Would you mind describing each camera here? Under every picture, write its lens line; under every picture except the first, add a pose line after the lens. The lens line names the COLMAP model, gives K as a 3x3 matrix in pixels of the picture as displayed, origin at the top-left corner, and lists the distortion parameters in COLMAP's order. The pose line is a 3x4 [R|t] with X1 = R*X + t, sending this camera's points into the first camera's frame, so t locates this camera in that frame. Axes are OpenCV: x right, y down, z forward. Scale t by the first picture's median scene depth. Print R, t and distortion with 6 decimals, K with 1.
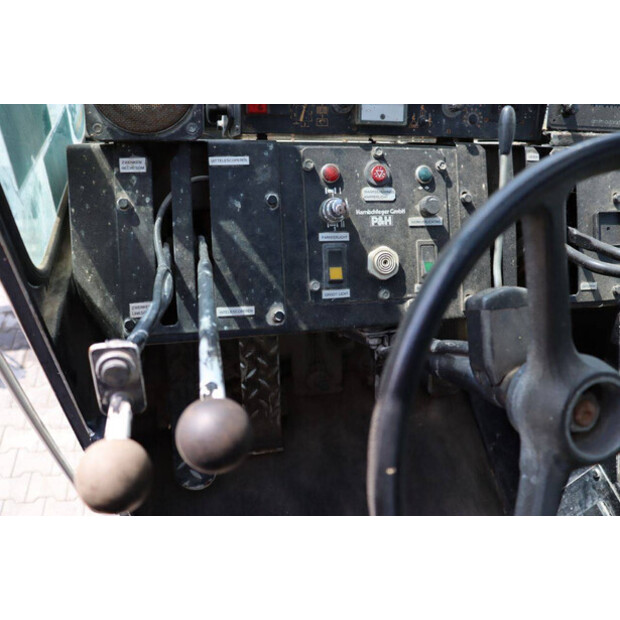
lens RADIAL K [[504.7, 0, 310.6], [0, 504.7, 305.7], [0, 0, 1]] dist [-0.175535, 0.137457]
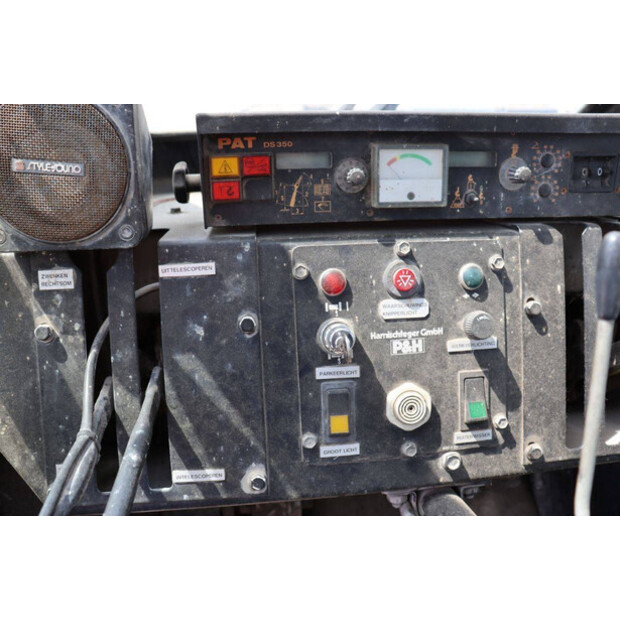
lens RADIAL K [[504.7, 0, 310.6], [0, 504.7, 305.7], [0, 0, 1]] dist [-0.175535, 0.137457]
pose [[0.992637, 0.010282, -0.120694, 0.092291], [-0.012313, 0.999795, -0.016090, -0.216765], [0.120504, 0.017457, 0.992559, 0.292023]]
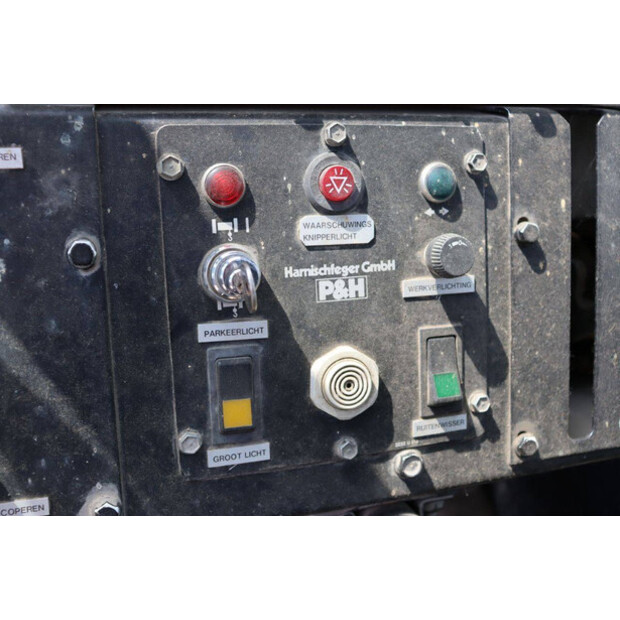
lens RADIAL K [[653.8, 0, 310.0], [0, 653.8, 310.0], [0, 0, 1]] dist [-0.118039, 0.173787]
pose [[0.998143, 0.001960, 0.060875, 0.078448], [-0.005013, 0.998734, 0.050045, -0.182863], [-0.060700, -0.050257, 0.996890, 0.421972]]
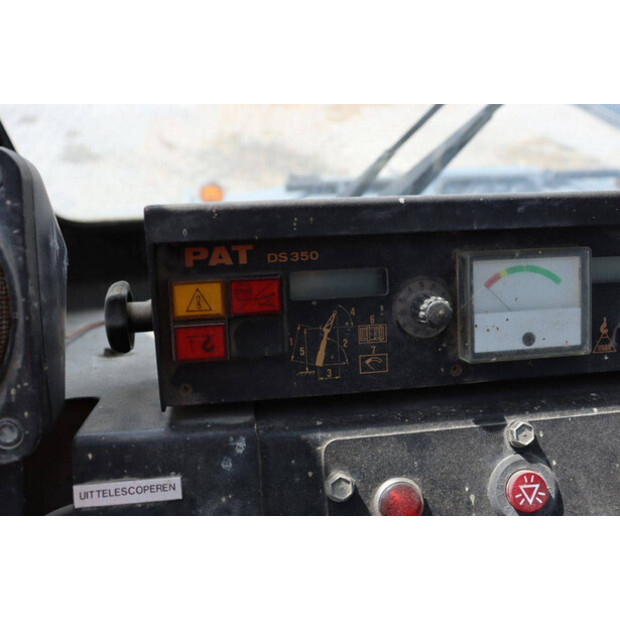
lens RADIAL K [[653.8, 0, 310.0], [0, 653.8, 310.0], [0, 0, 1]] dist [-0.118039, 0.173787]
pose [[0.994478, -0.037334, -0.098079, 0.025218], [0.017794, 0.981036, -0.193007, -0.310154], [0.103425, 0.190196, 0.976283, 0.476171]]
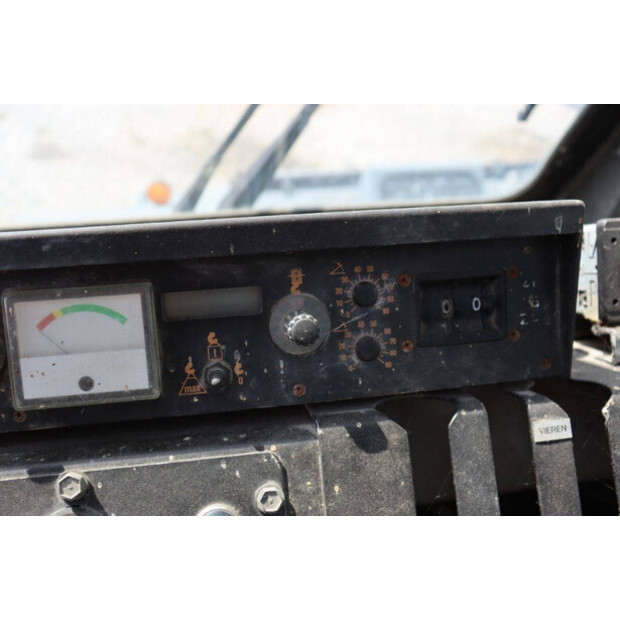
lens RADIAL K [[653.8, 0, 310.0], [0, 653.8, 310.0], [0, 0, 1]] dist [-0.118039, 0.173787]
pose [[0.995013, -0.052803, -0.084619, 0.353444], [0.036724, 0.982724, -0.181399, -0.344077], [0.092735, 0.177387, 0.979762, 0.536279]]
